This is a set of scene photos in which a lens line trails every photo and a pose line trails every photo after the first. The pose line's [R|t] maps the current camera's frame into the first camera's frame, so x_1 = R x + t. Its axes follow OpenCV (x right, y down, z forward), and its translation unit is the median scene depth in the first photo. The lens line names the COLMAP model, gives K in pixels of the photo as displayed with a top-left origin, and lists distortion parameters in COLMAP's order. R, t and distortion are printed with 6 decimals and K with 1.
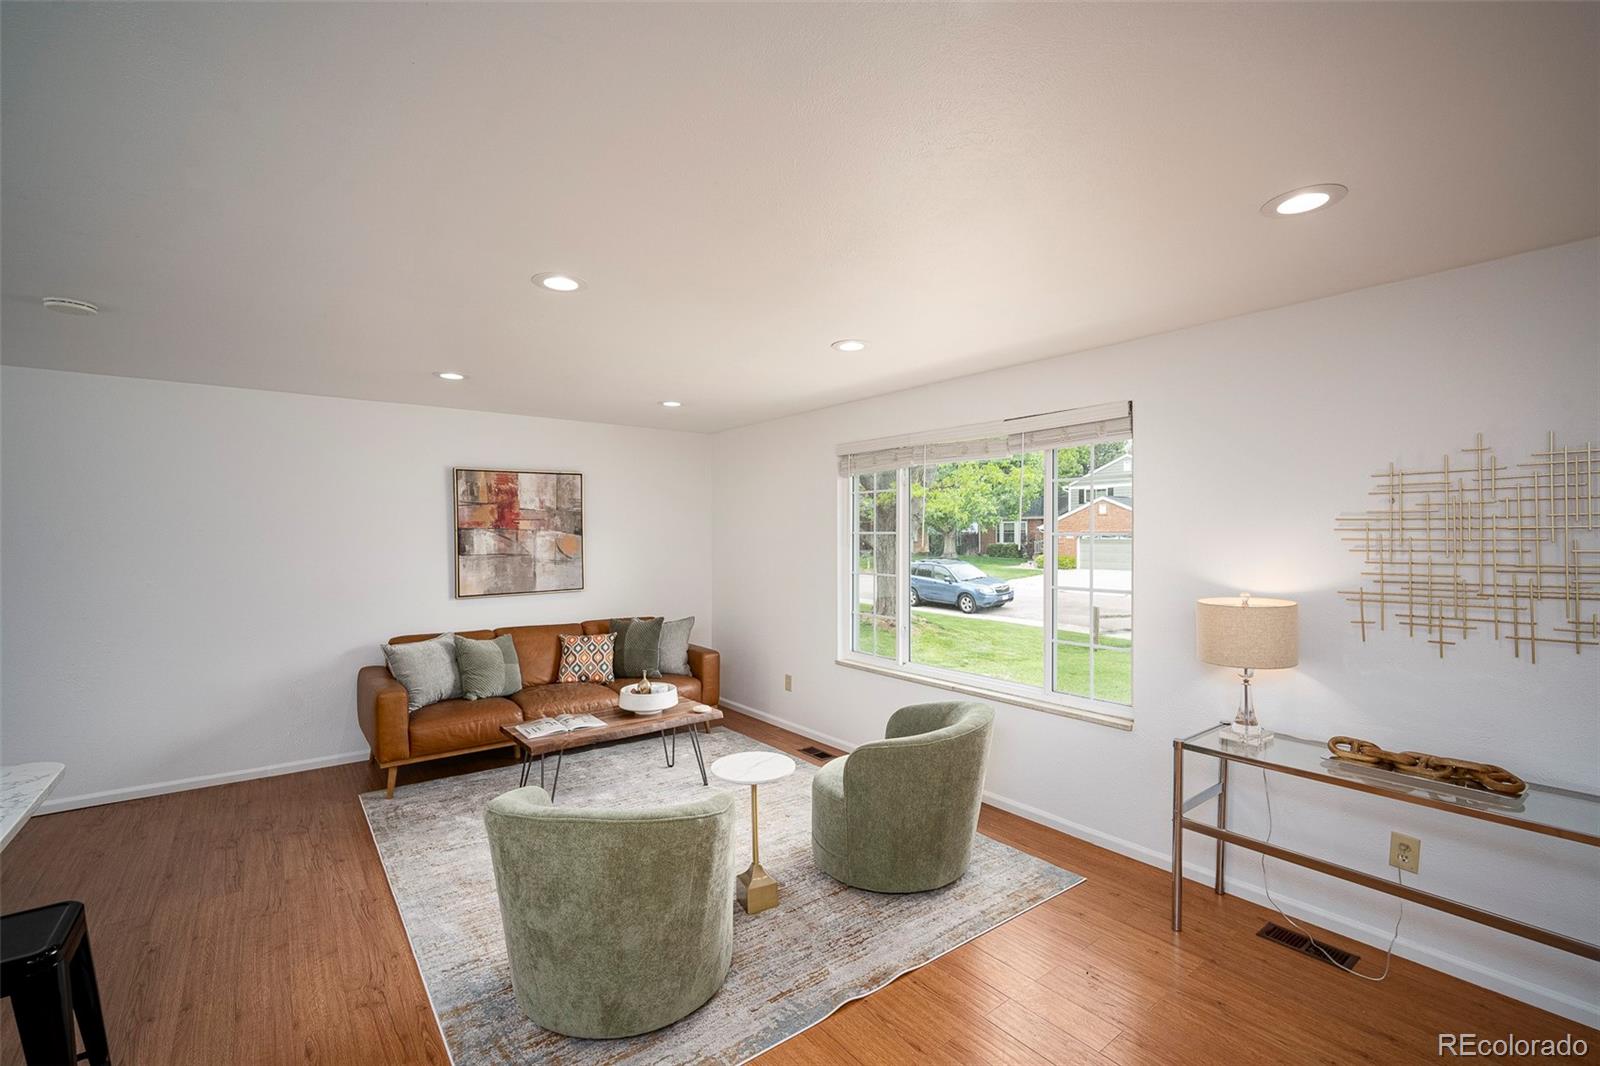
lens RADIAL K [[699.5, 0, 799.8], [0, 699.5, 545.8], [0, 0, 1]] dist [-0.007549, 0.001211]
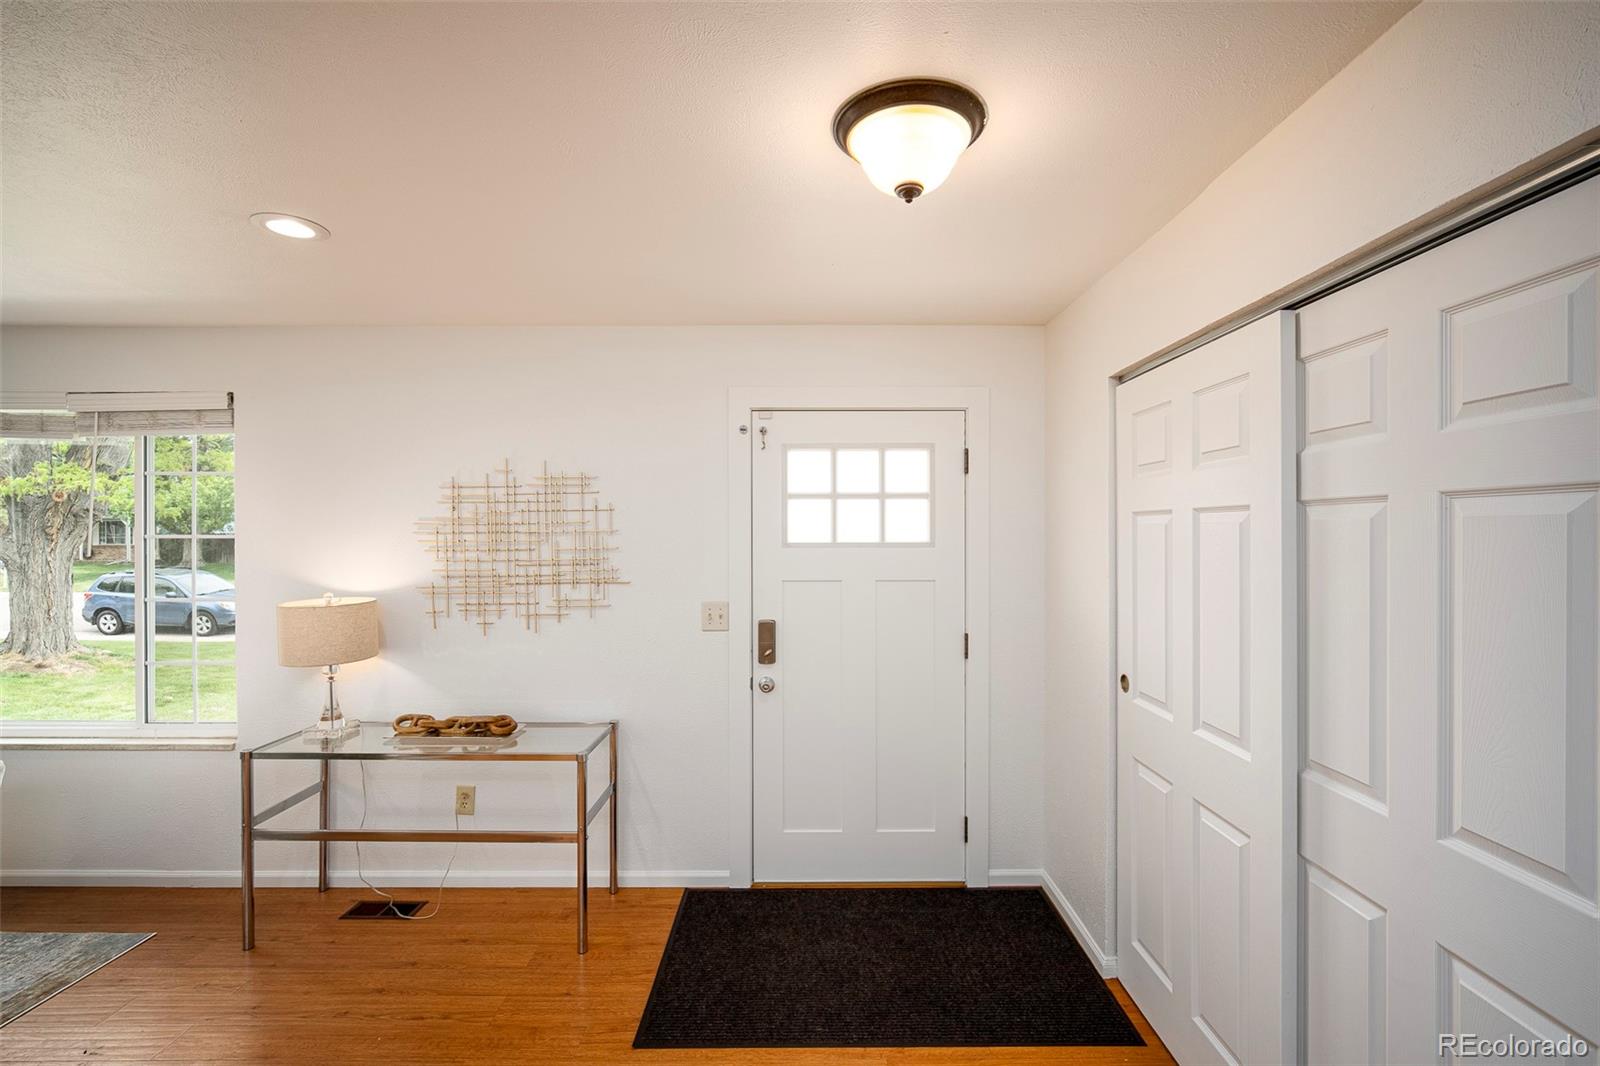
lens RADIAL K [[699.5, 0, 810.4], [0, 699.5, 539.5], [0, 0, 1]] dist [-0.007549, 0.001211]
pose [[0.611392, -0.002539, 0.791324, 0.256512], [0.012588, 0.999900, -0.006517, 0.003142], [-0.791228, 0.013945, 0.611362, -0.204944]]
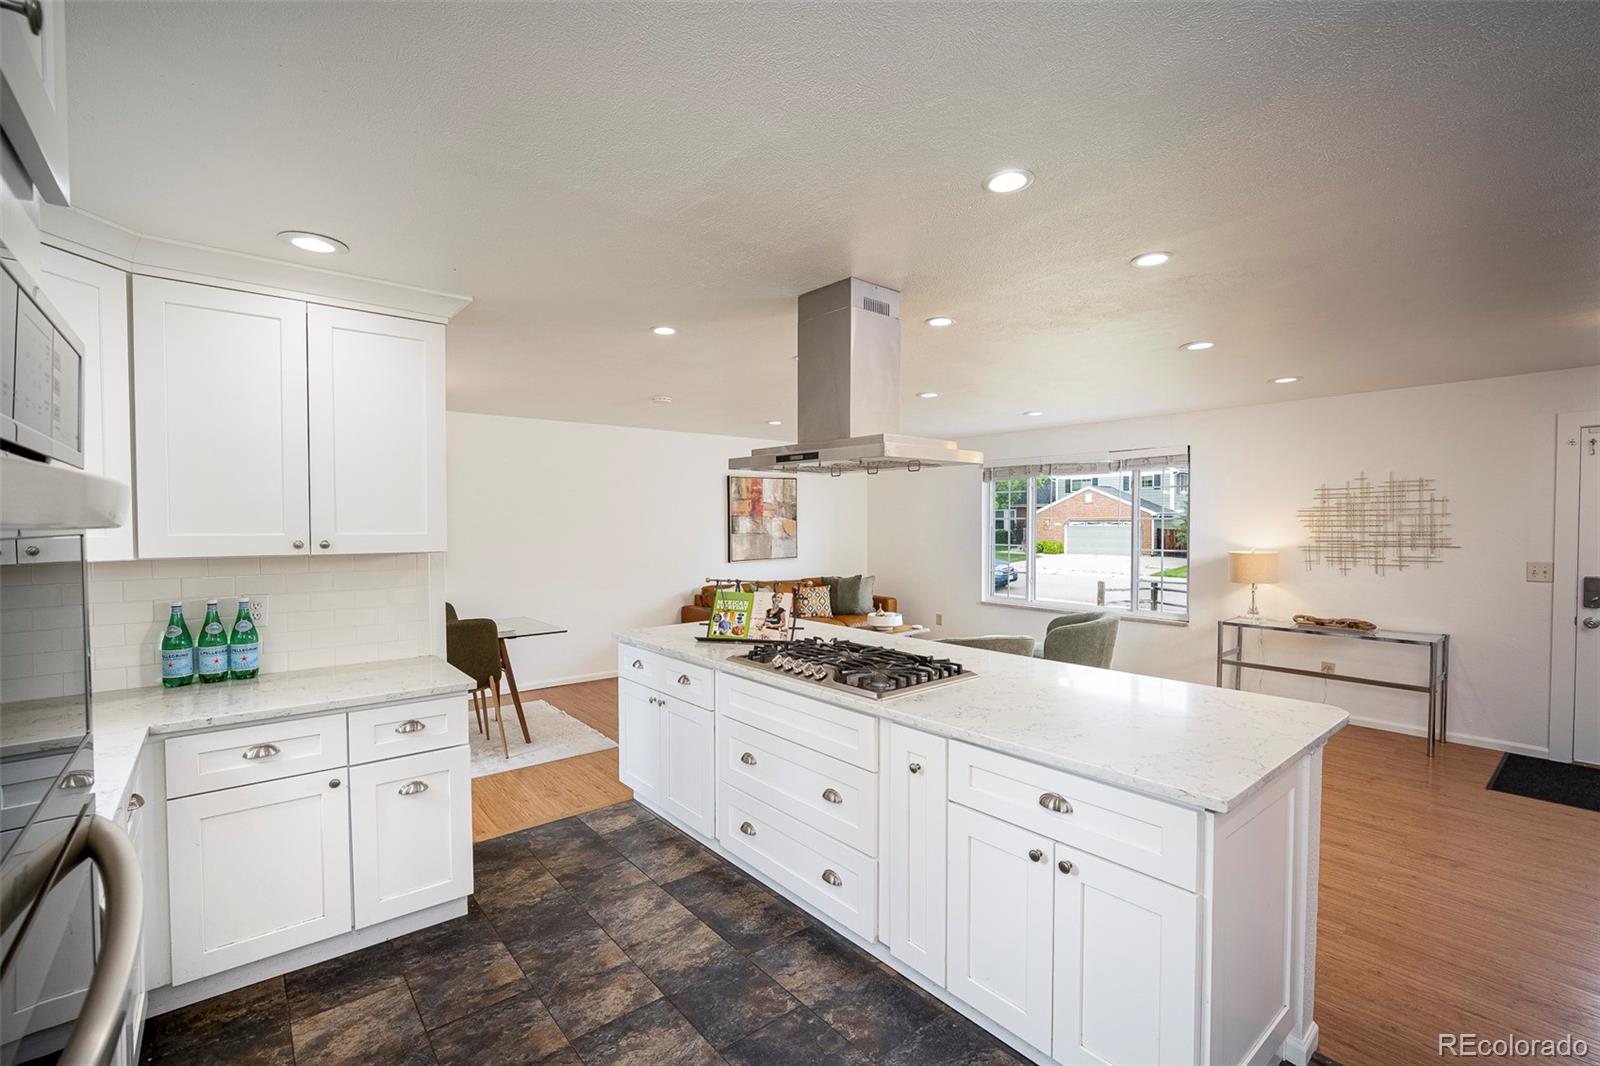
lens RADIAL K [[699.5, 0, 802.4], [0, 699.5, 540.7], [0, 0, 1]] dist [-0.007549, 0.001211]
pose [[0.999320, -0.002069, 0.036802, -0.725792], [0.001699, 0.999948, 0.010091, 0.025320], [-0.036821, -0.010022, 0.999272, -0.951325]]
